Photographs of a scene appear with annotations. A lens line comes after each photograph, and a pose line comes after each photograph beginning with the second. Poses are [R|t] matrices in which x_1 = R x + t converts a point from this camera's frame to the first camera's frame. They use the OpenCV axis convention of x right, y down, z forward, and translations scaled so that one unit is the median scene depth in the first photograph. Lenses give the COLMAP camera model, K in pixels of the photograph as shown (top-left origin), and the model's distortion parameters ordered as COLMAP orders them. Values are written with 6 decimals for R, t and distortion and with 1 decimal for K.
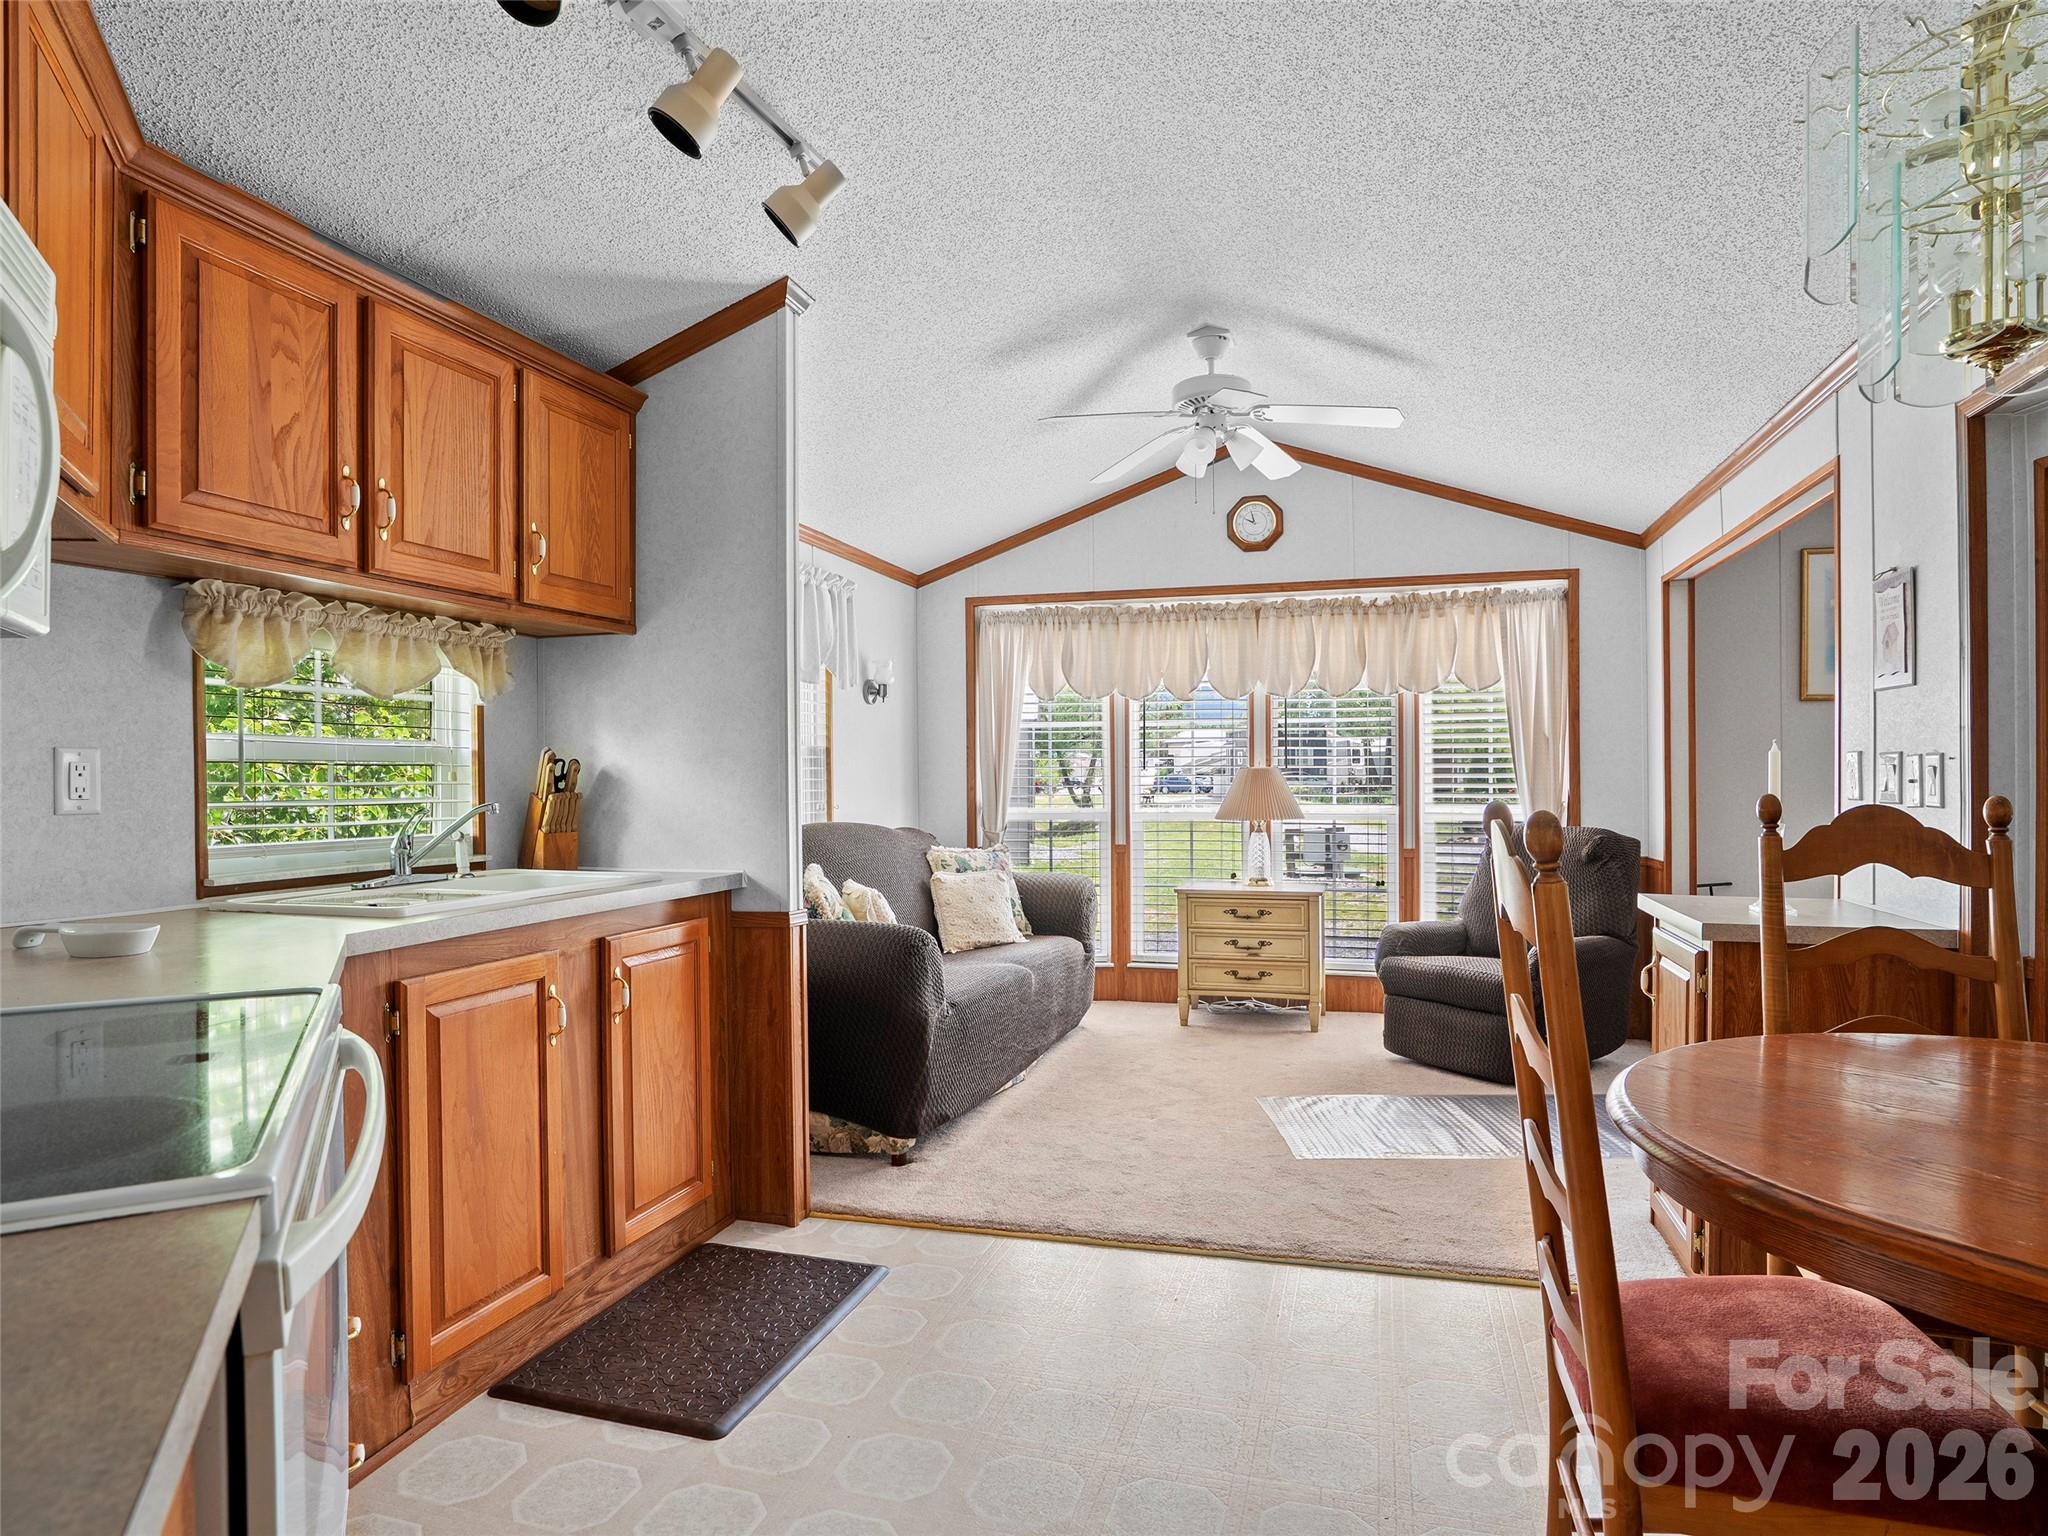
lens RADIAL K [[1170.3, 0, 1011.9], [0, 1170.3, 785.5], [0, 0, 1]] dist [-0.059116, 0.028600]
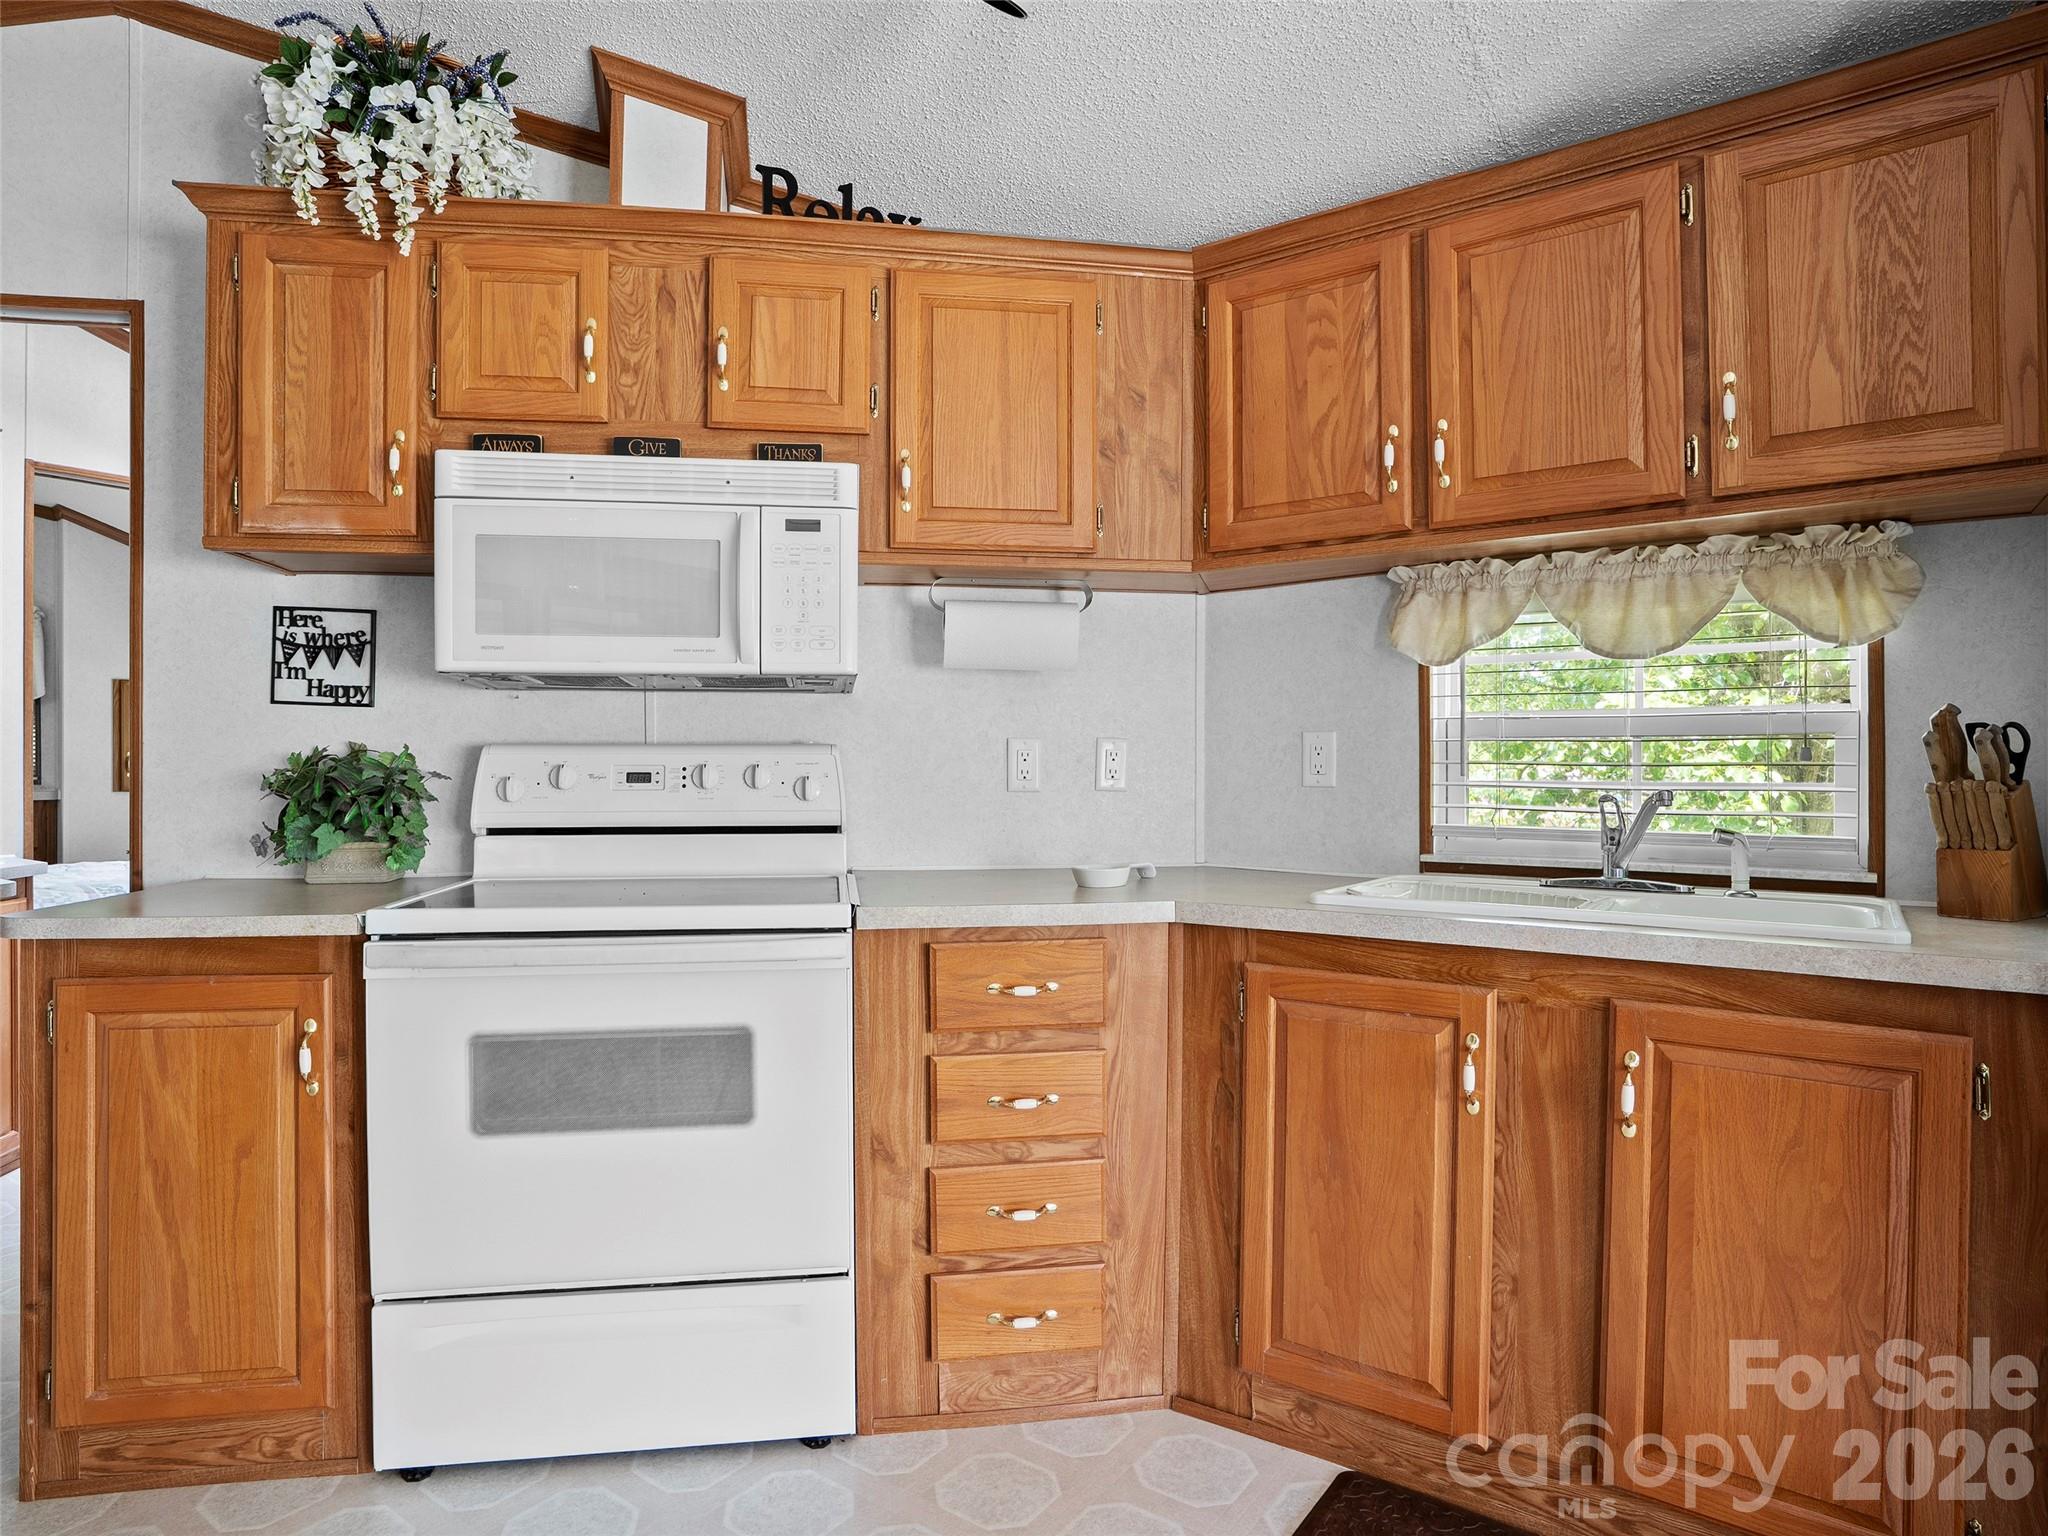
lens RADIAL K [[1170.3, 0, 1014.0], [0, 1170.3, 768.1], [0, 0, 1]] dist [-0.059116, 0.028600]
pose [[-0.320851, 0.006632, -0.947107, 0.178919], [-0.008069, 0.999920, 0.009736, -0.001376], [0.947095, 0.010766, -0.320771, 0.427376]]
